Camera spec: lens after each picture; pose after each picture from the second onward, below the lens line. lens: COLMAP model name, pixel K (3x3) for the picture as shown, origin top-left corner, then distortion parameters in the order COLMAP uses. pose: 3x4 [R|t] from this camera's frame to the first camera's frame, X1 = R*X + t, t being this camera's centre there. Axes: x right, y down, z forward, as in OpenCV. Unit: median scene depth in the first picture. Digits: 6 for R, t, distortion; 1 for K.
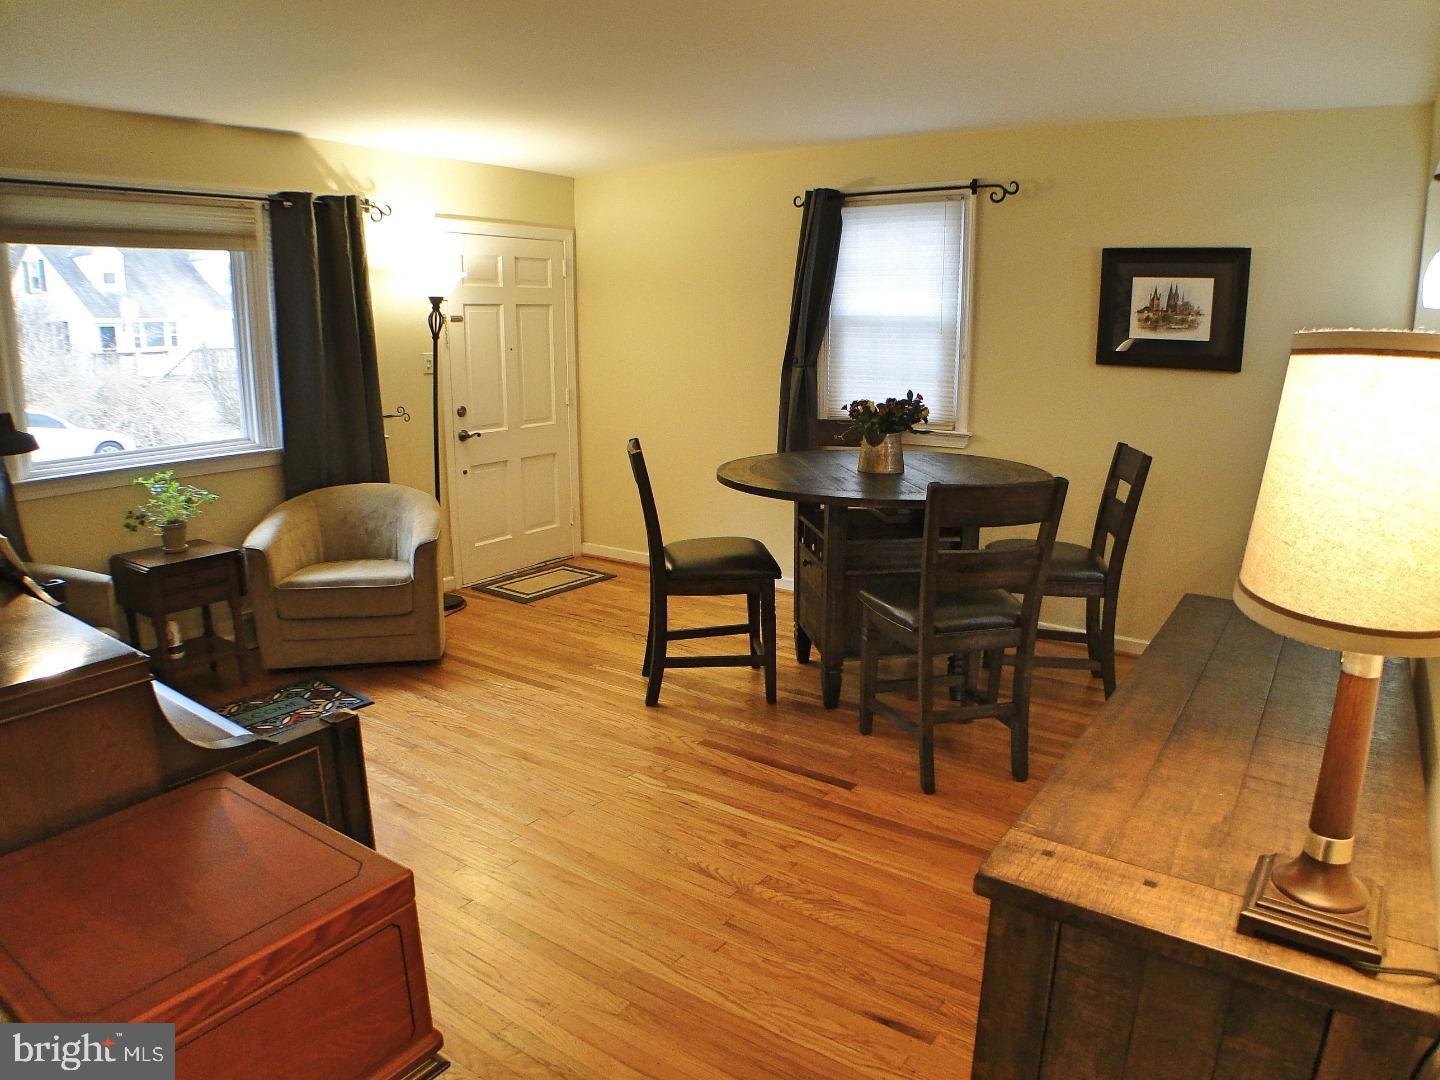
lens RADIAL K [[938.4, 0, 728.0], [0, 938.4, 537.0], [0, 0, 1]] dist [-0.122989, 0.026806]
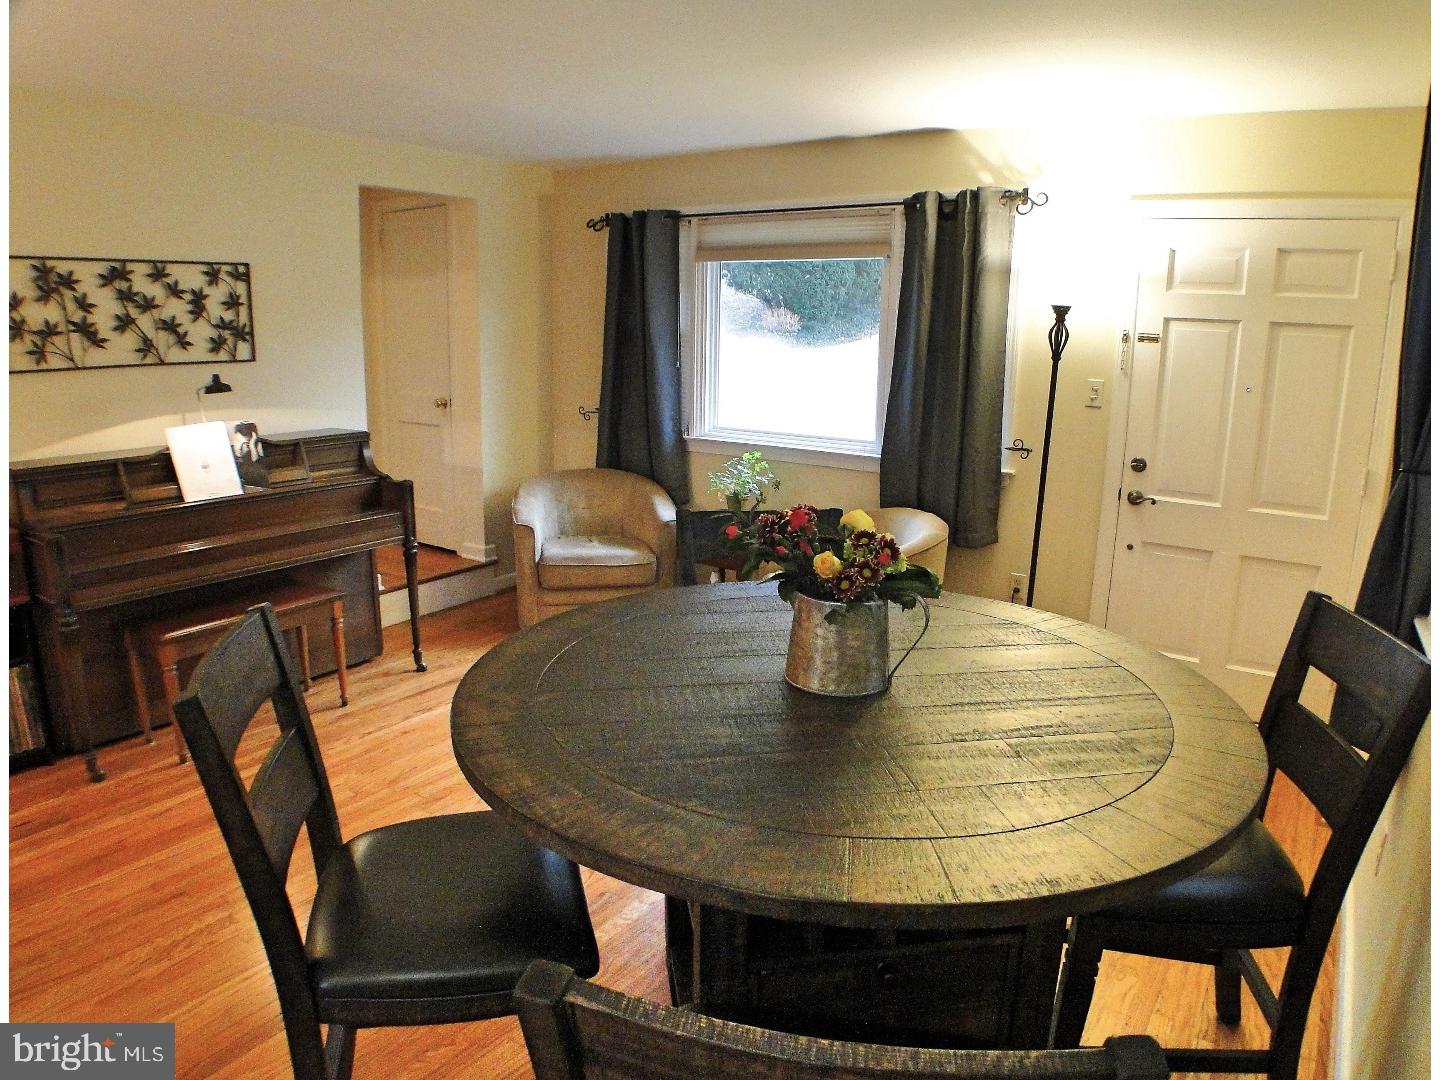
lens RADIAL K [[938.4, 0, 728.0], [0, 938.4, 537.0], [0, 0, 1]] dist [-0.122989, 0.026806]
pose [[0.037068, 0.217531, -0.975349, 0.455991], [-0.246788, 0.947782, 0.202004, -0.161293], [0.968360, 0.233216, 0.088817, 0.695695]]
